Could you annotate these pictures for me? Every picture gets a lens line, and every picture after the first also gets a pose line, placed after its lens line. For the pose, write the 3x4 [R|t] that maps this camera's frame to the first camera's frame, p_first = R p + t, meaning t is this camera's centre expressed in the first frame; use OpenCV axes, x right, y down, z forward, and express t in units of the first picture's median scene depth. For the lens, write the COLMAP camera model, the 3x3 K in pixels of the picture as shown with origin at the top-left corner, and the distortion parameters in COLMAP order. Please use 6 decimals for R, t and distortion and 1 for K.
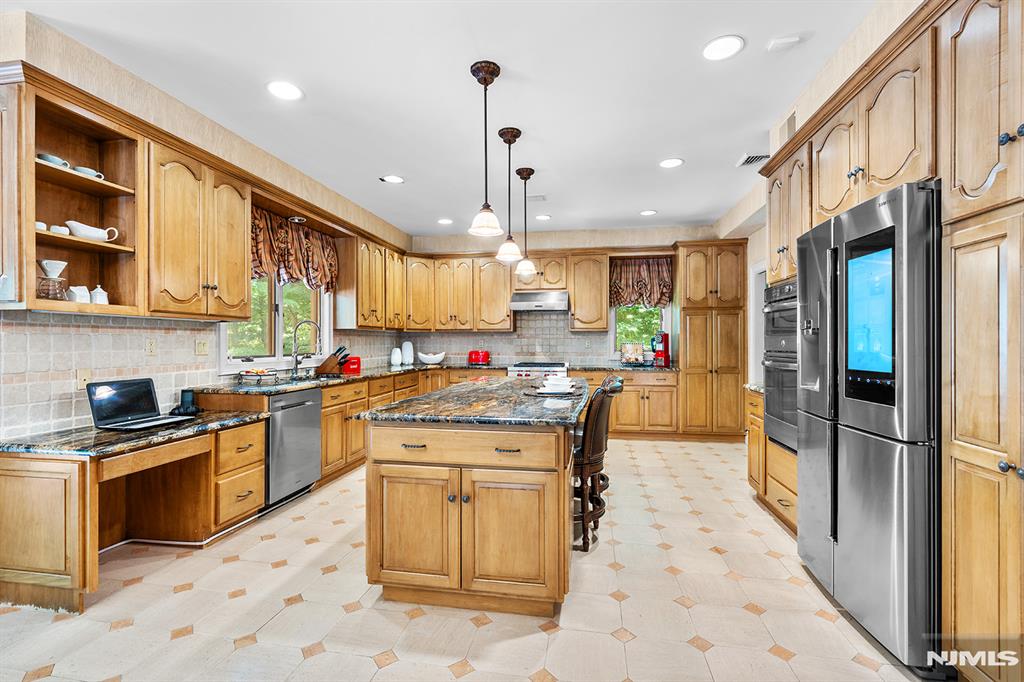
lens RADIAL K [[459.4, 0, 509.3], [0, 459.4, 341.6], [0, 0, 1]] dist [-0.001673, -0.000093]
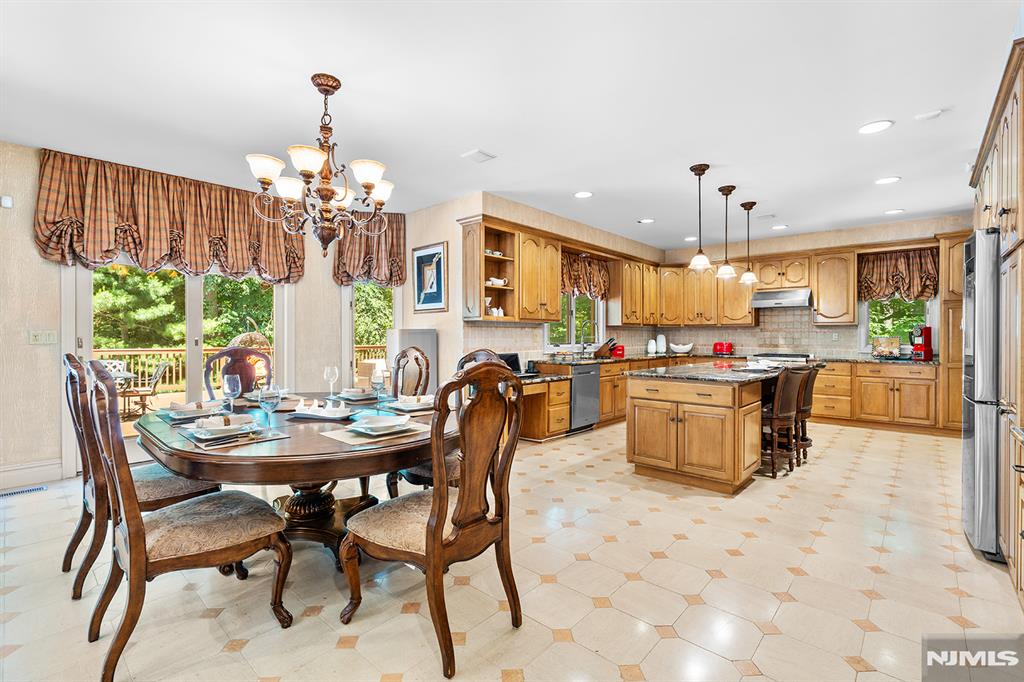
lens RADIAL K [[465.3, 0, 513.7], [0, 465.3, 337.6], [0, 0, 1]] dist [-0.001774, -0.000151]
pose [[0.853379, 0.005298, -0.521263, 0.146220], [-0.002187, 0.999976, 0.006583, 0.001011], [0.521286, -0.004477, 0.853370, -0.443516]]
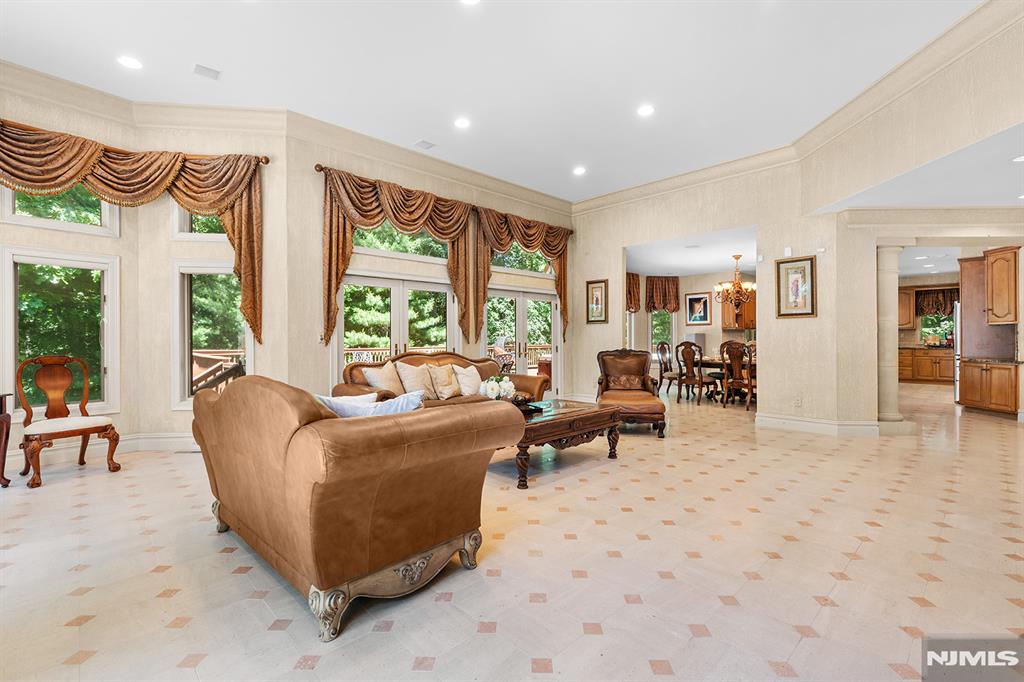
lens RADIAL K [[459.4, 0, 509.3], [0, 459.4, 341.6], [0, 0, 1]] dist [-0.001673, -0.000093]
pose [[0.809587, 0.001535, -0.586997, -0.045864], [0.005678, 0.999929, 0.010445, 0.000723], [0.586972, -0.011789, 0.809522, -2.240268]]
